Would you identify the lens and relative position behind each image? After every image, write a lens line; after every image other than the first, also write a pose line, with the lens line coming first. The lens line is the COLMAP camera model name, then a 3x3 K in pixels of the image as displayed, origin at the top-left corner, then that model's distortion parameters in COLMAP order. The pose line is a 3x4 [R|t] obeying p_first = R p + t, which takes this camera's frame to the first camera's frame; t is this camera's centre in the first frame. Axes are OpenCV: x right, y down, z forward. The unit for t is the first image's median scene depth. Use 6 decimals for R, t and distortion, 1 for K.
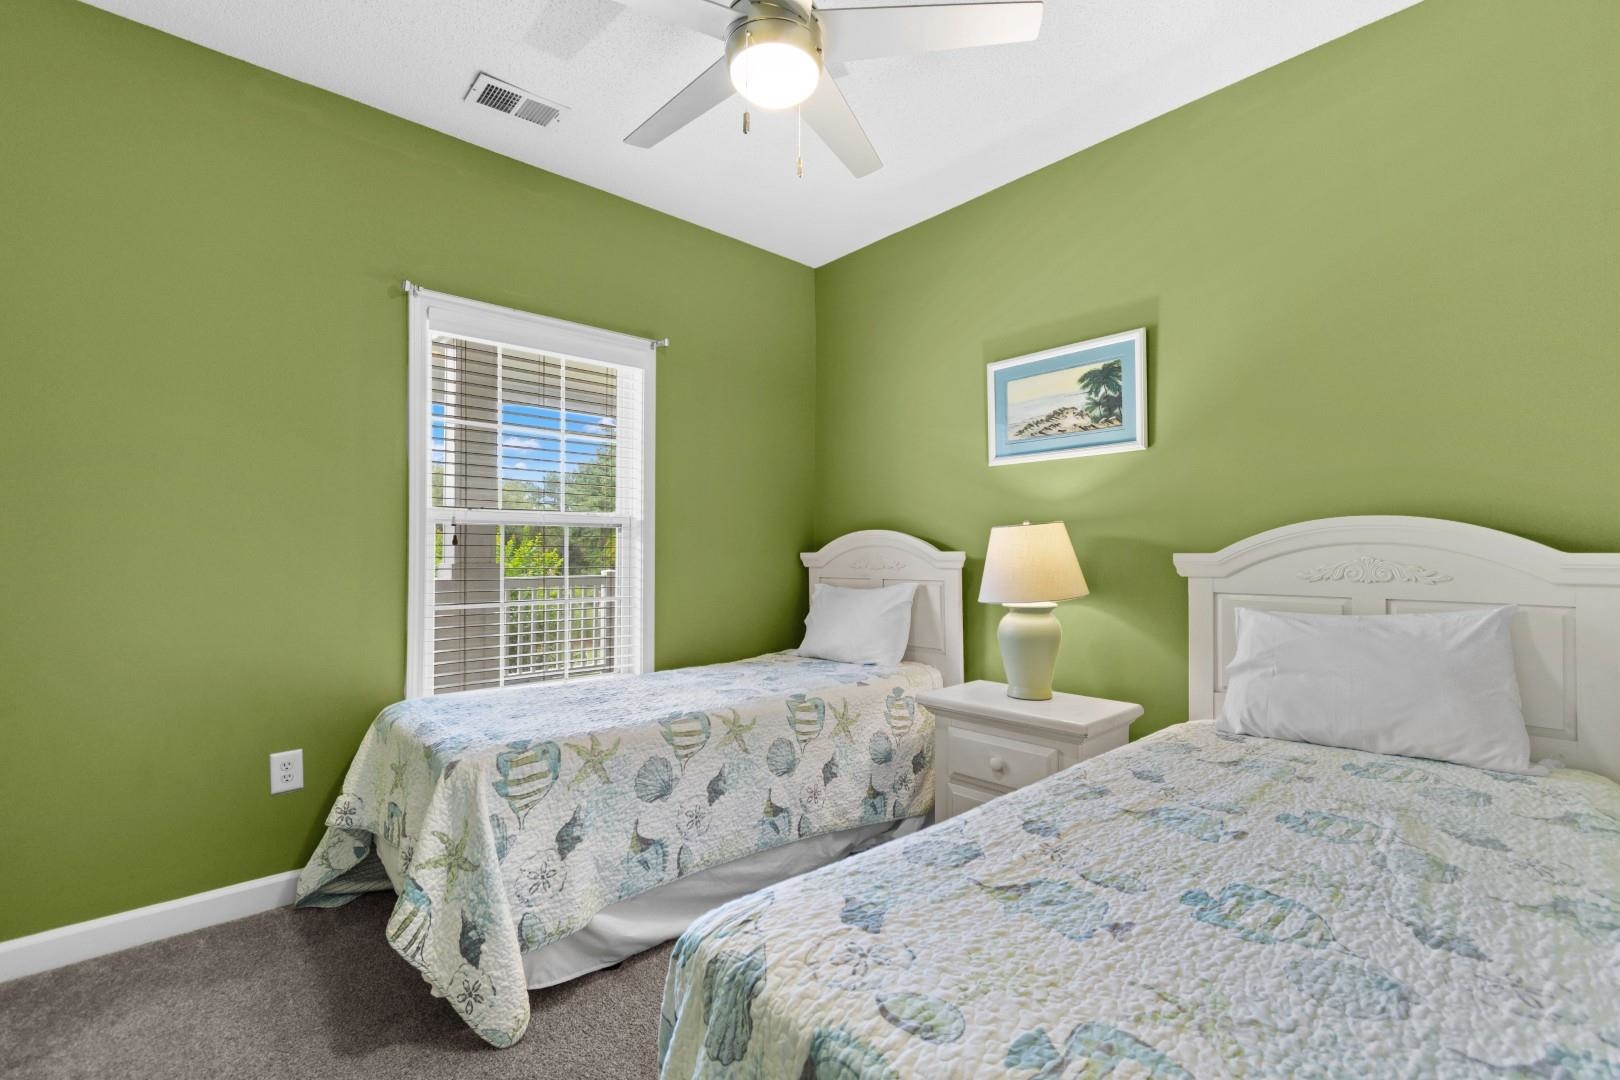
lens RADIAL K [[712.5, 0, 815.9], [0, 712.5, 547.4], [0, 0, 1]] dist [0.003637, -0.002334]
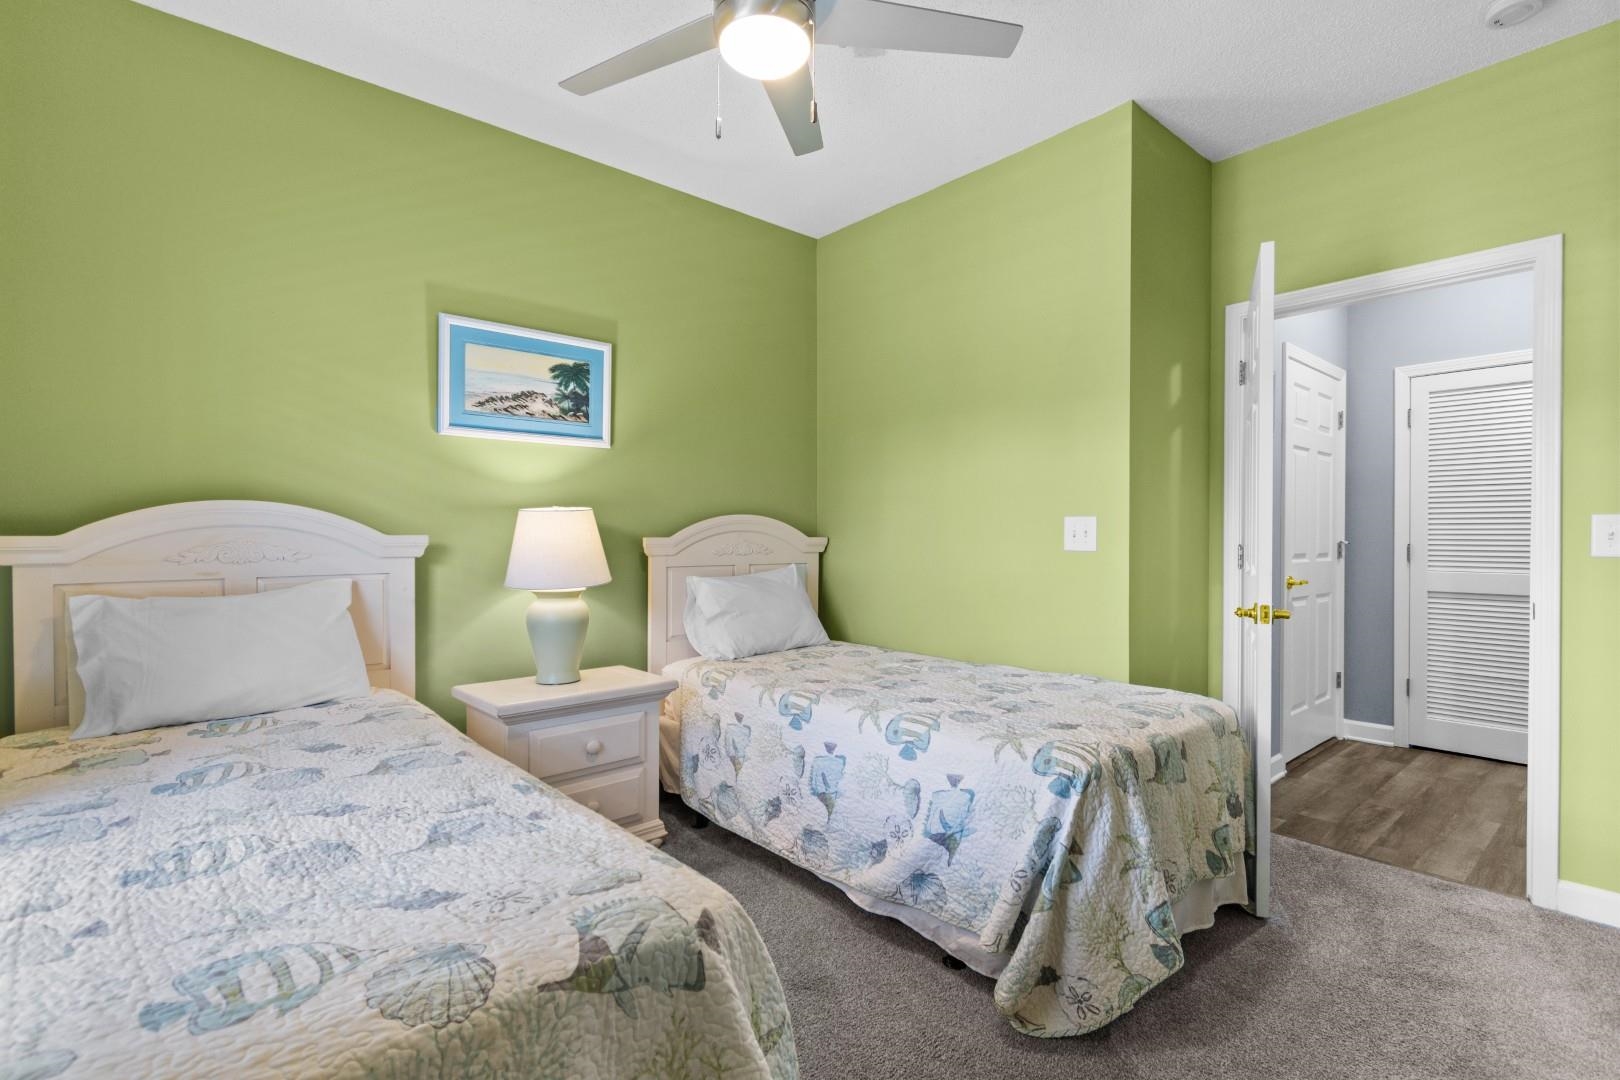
lens RADIAL K [[755.9, 0, 811.8], [0, 755.9, 542.5], [0, 0, 1]] dist [0.004039, -0.004391]
pose [[0.022523, -0.006471, 0.999725, -0.723343], [-0.007233, 0.999952, 0.006635, 0.005540], [-0.999720, -0.007380, 0.022475, 0.604608]]
